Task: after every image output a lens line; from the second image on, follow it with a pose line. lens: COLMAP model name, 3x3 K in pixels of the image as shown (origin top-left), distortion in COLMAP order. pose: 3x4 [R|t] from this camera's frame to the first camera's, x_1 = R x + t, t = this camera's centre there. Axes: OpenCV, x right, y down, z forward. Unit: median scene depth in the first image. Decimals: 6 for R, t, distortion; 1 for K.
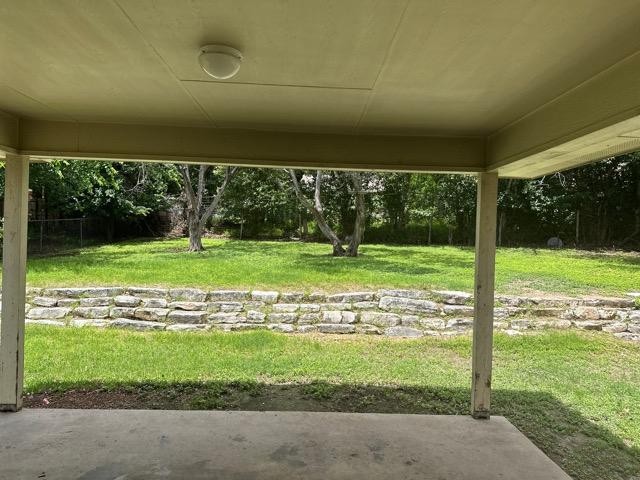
lens RADIAL K [[434.0, 0, 320.6], [0, 434.0, 245.1], [0, 0, 1]] dist [0.026036, -0.000582]
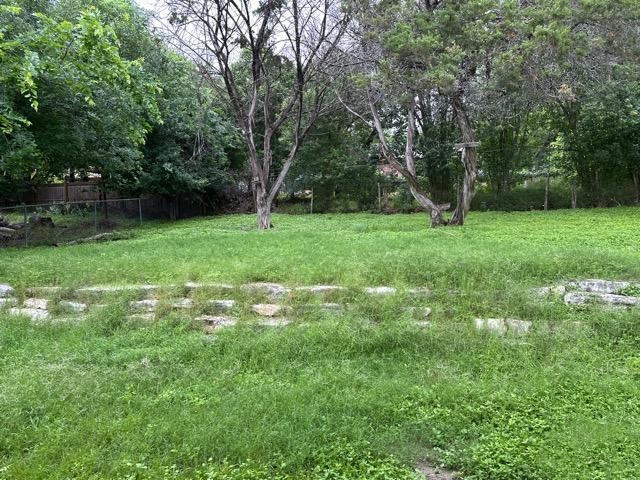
lens RADIAL K [[434.0, 0, 320.6], [0, 434.0, 245.1], [0, 0, 1]] dist [0.026036, -0.000582]
pose [[0.988200, -0.030636, -0.150073, -0.046569], [0.039122, 0.997778, 0.053922, 0.002709], [0.148088, -0.059157, 0.987203, 0.155138]]
